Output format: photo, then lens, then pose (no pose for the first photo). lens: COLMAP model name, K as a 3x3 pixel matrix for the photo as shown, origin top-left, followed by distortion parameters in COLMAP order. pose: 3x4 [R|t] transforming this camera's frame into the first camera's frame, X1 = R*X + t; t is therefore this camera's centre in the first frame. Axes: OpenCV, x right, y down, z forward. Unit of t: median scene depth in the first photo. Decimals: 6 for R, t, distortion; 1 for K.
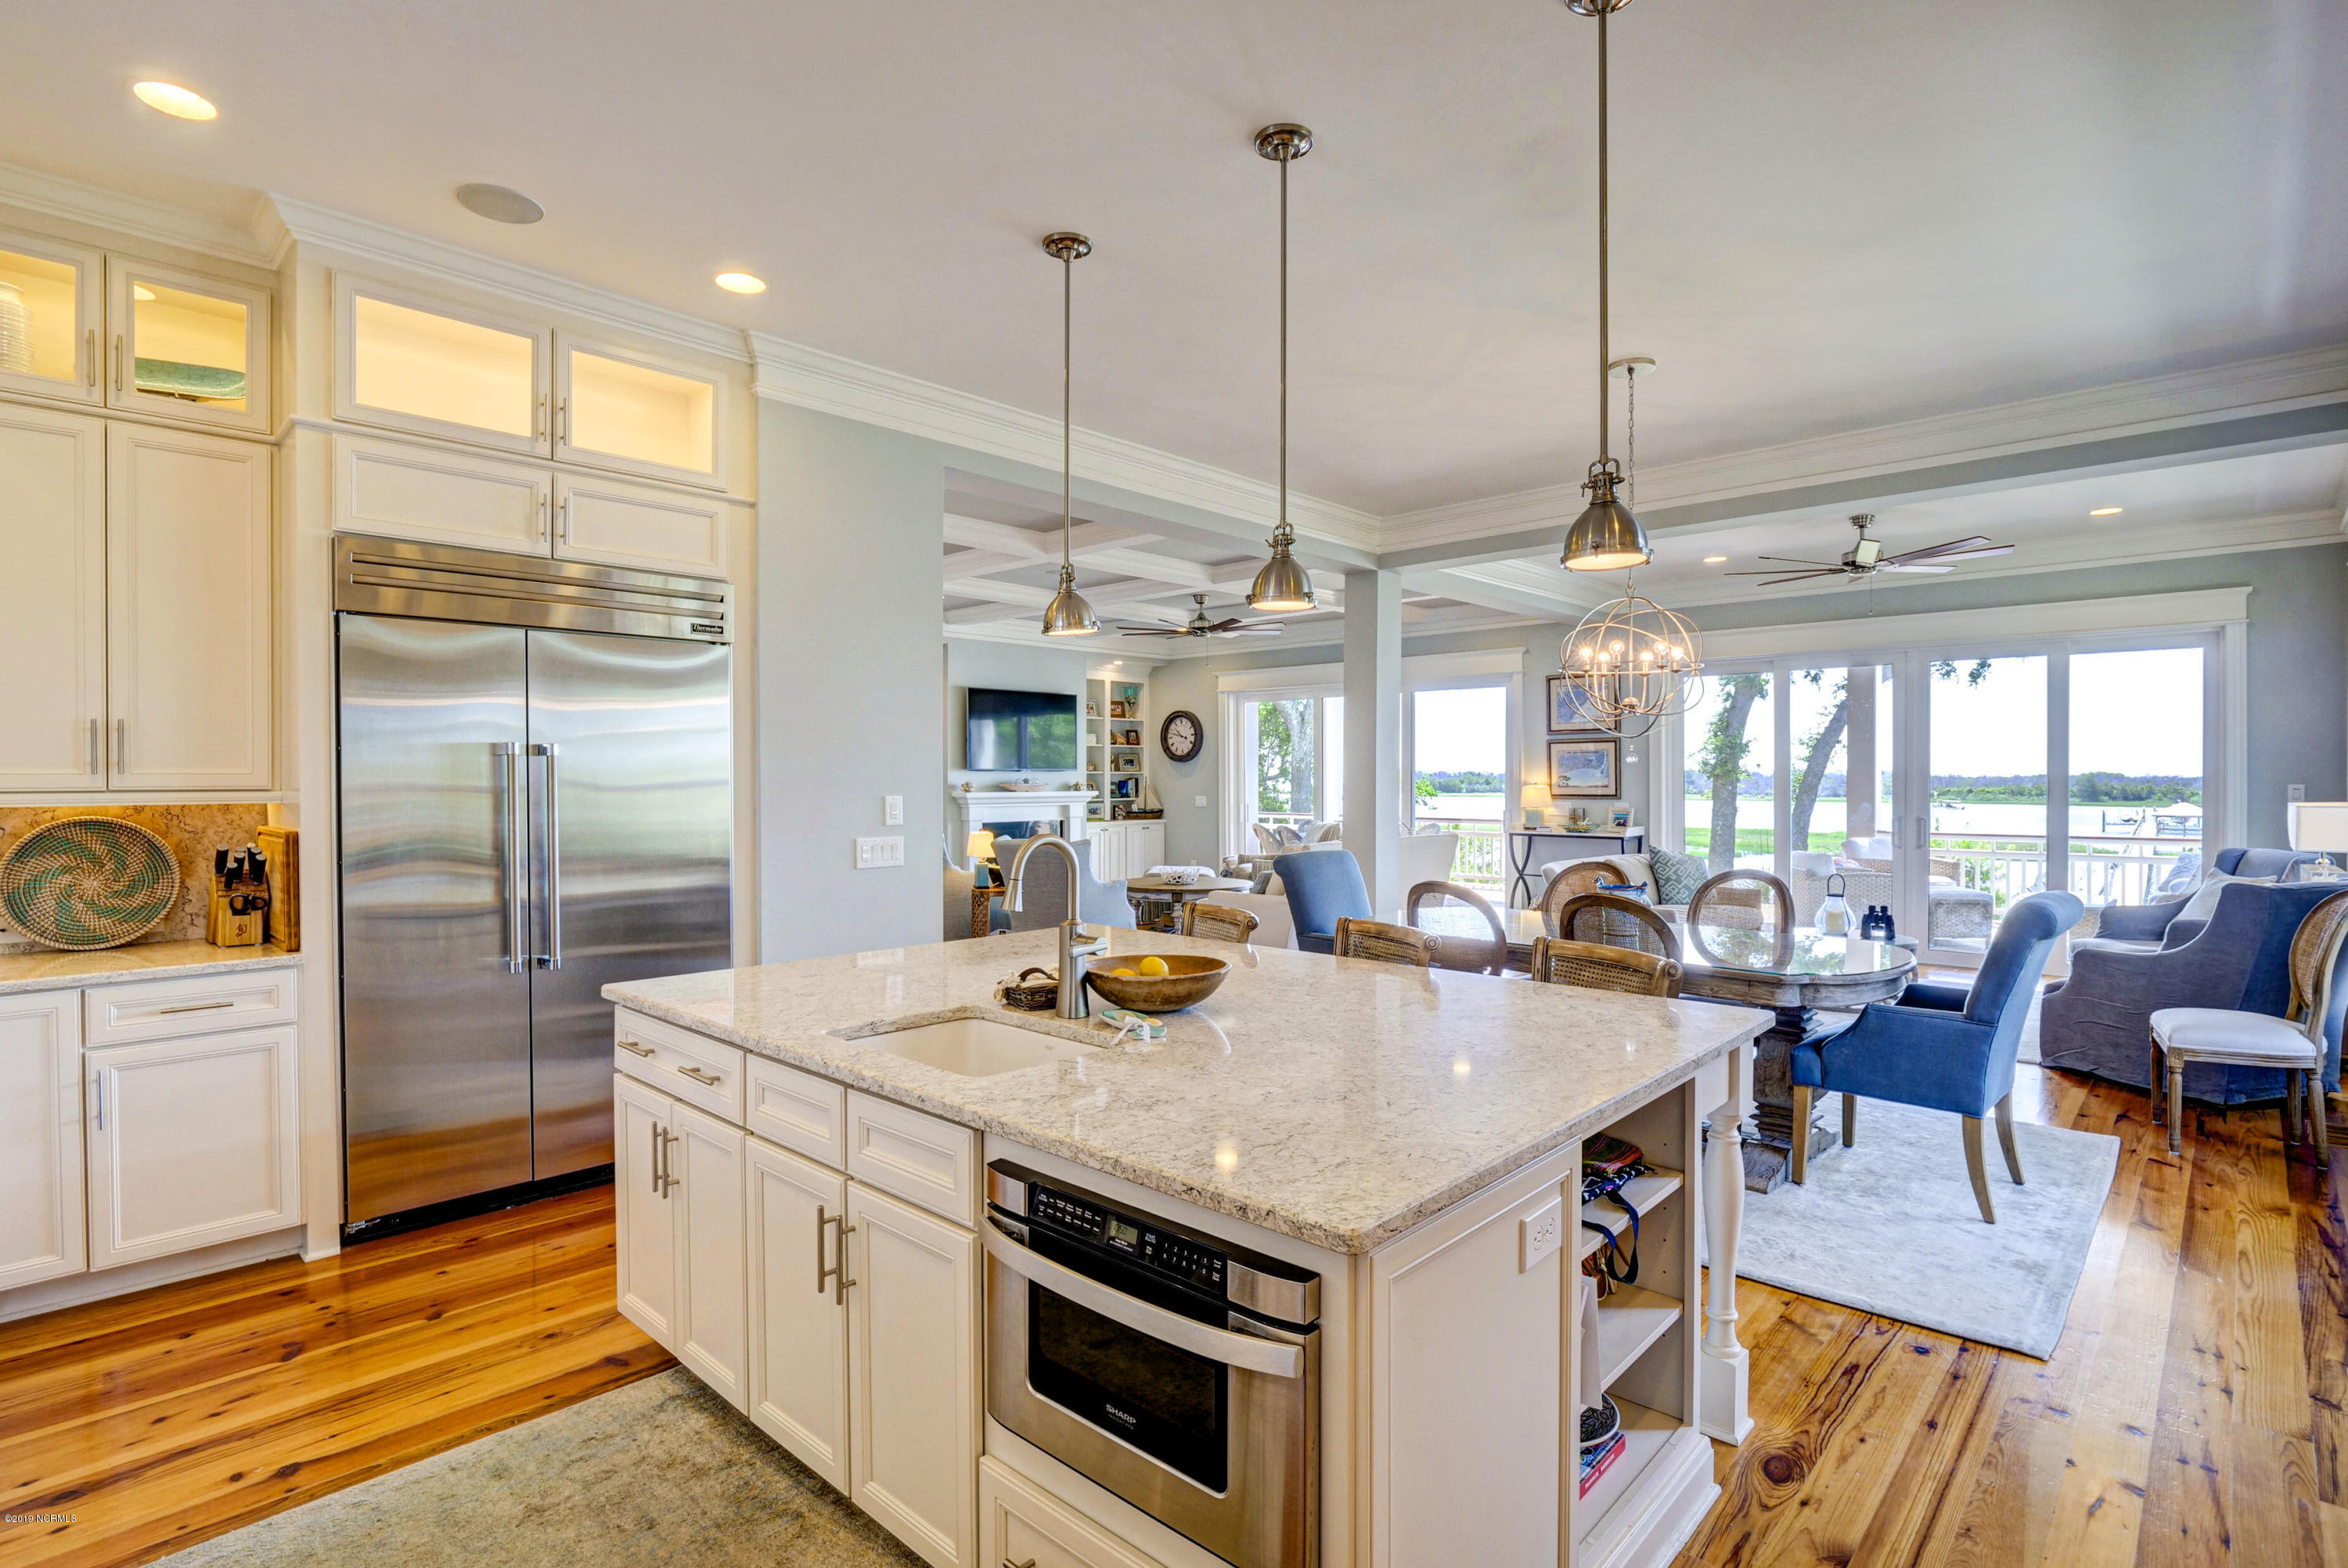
lens RADIAL K [[1133.6, 0, 1174.0], [0, 1133.6, 784.0], [0, 0, 1]] dist [-0.014435, -0.000480]
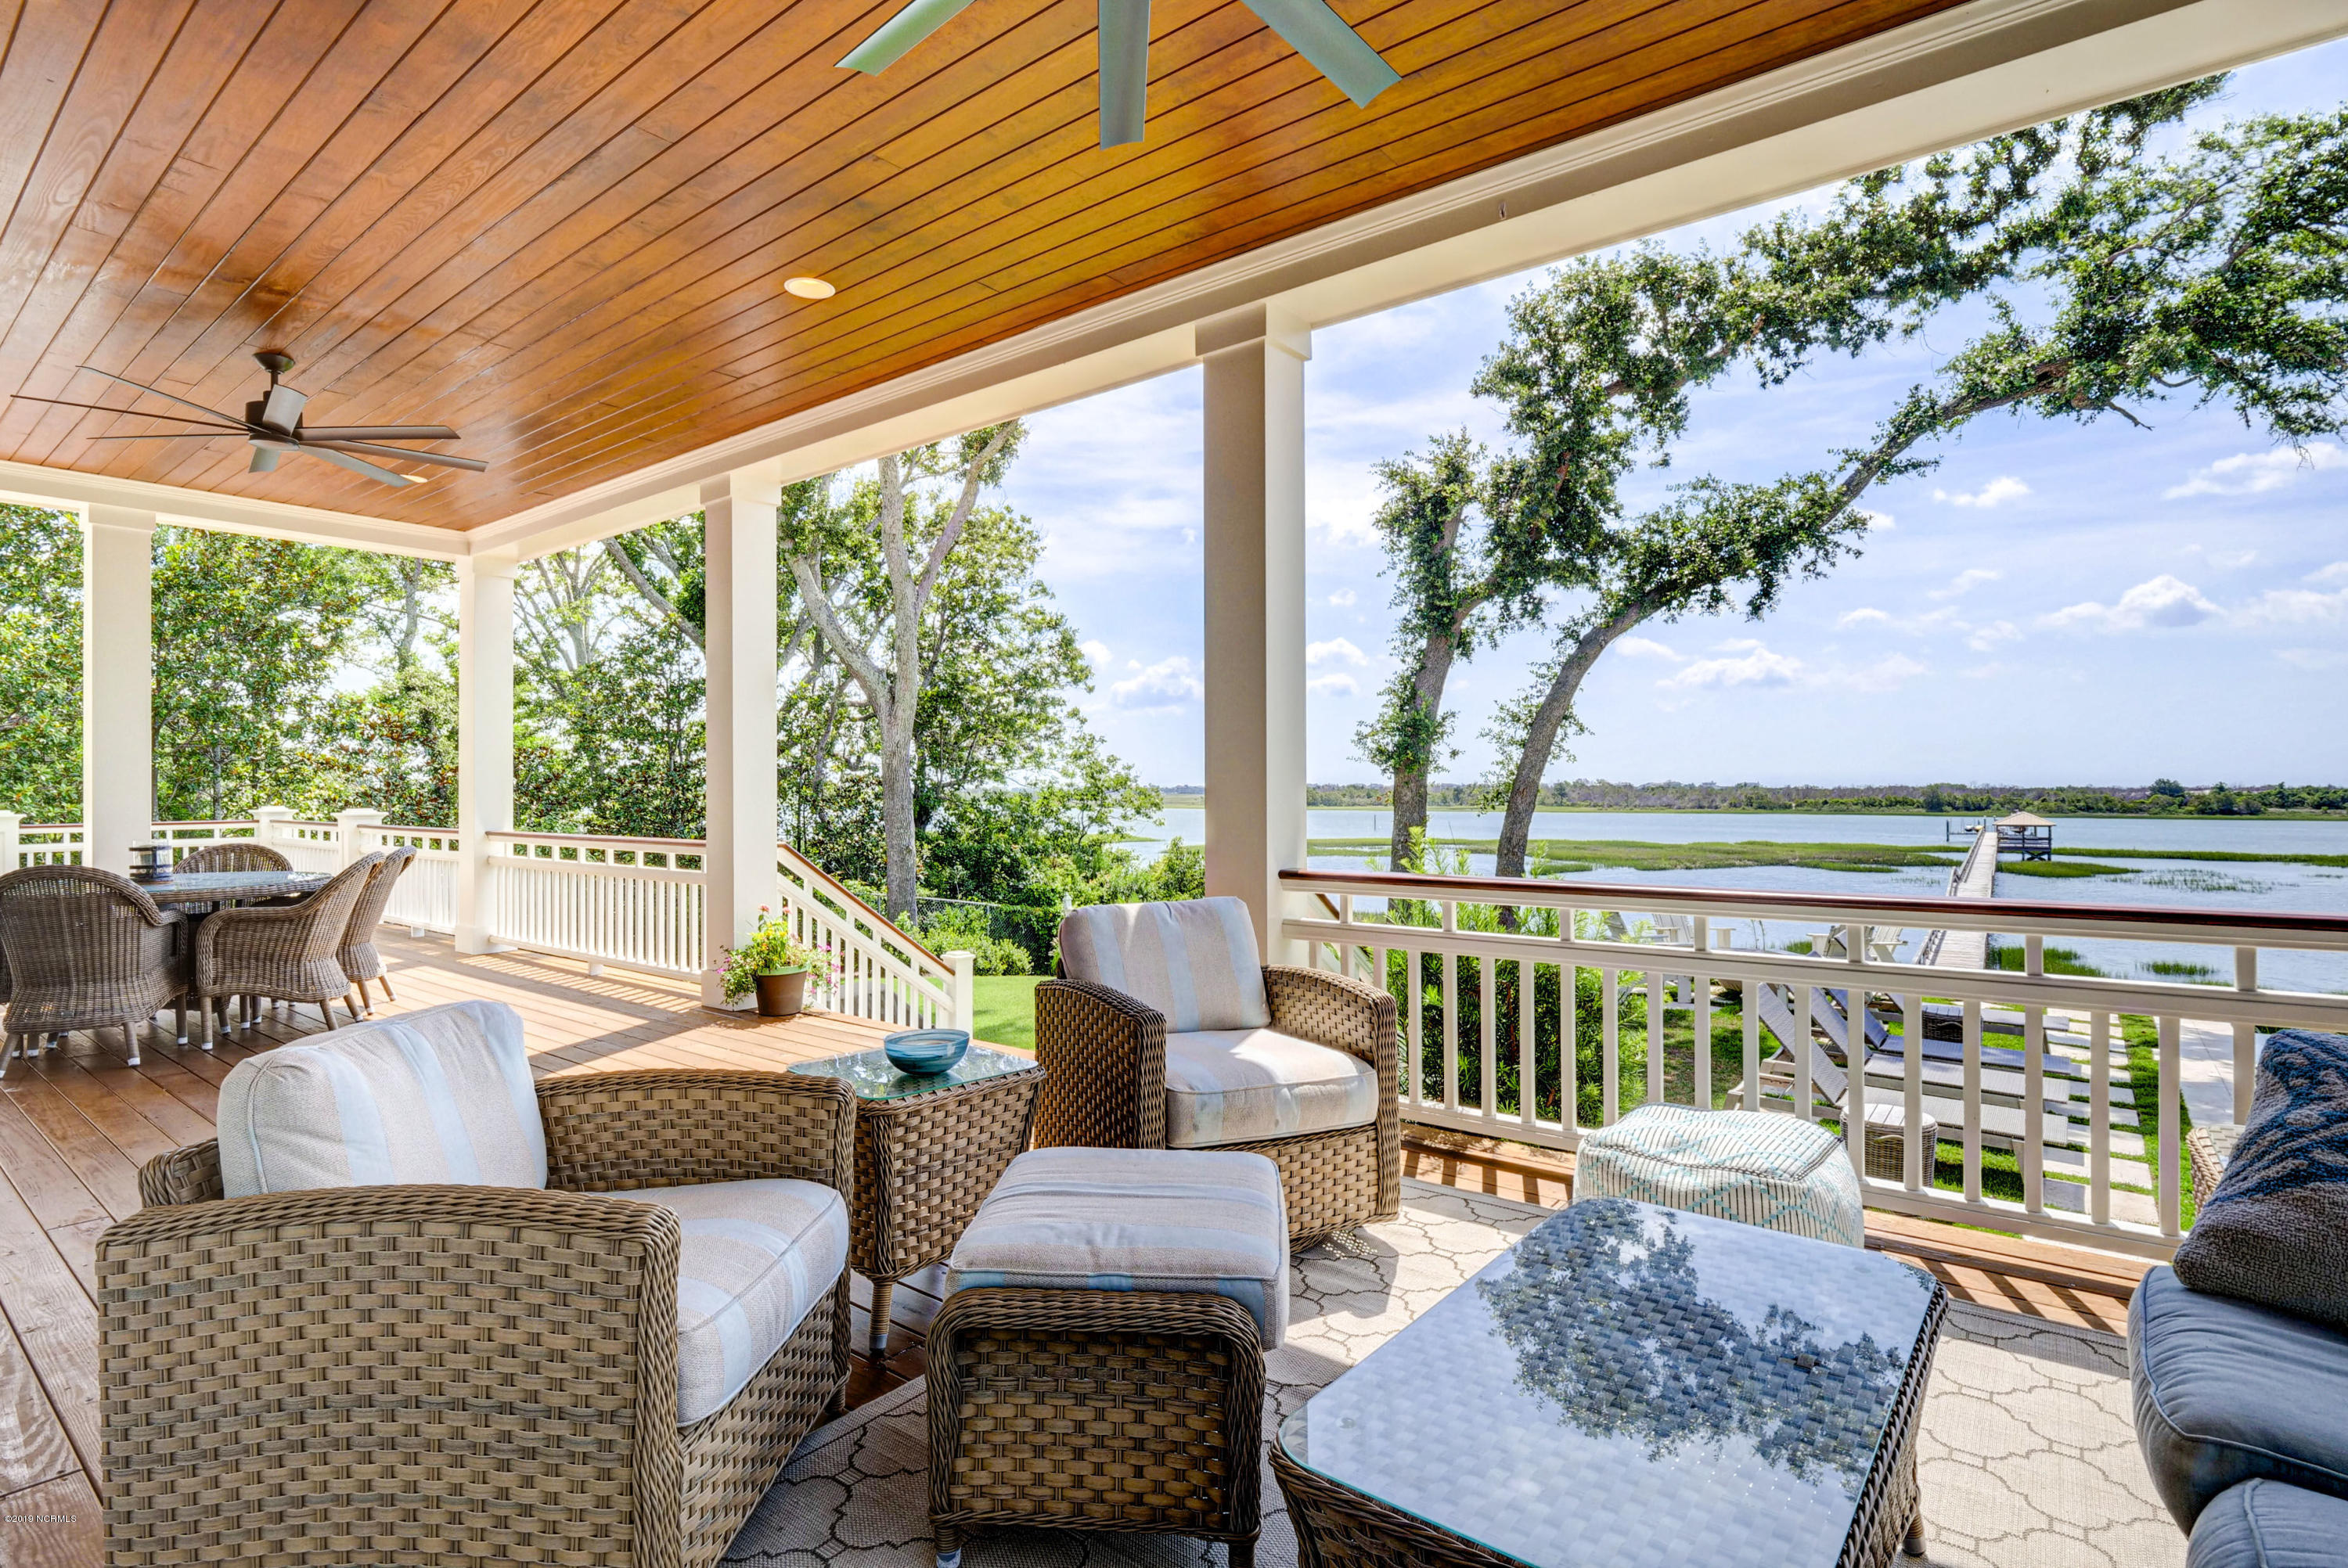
lens RADIAL K [[1141.9, 0, 1181.9], [0, 1141.9, 786.9], [0, 0, 1]] dist [-0.011112, -0.001939]
pose [[0.995165, -0.003559, 0.098157, 0.666264], [0.004654, 0.999929, -0.010924, 0.023895], [-0.098111, 0.011328, 0.995111, 0.787756]]
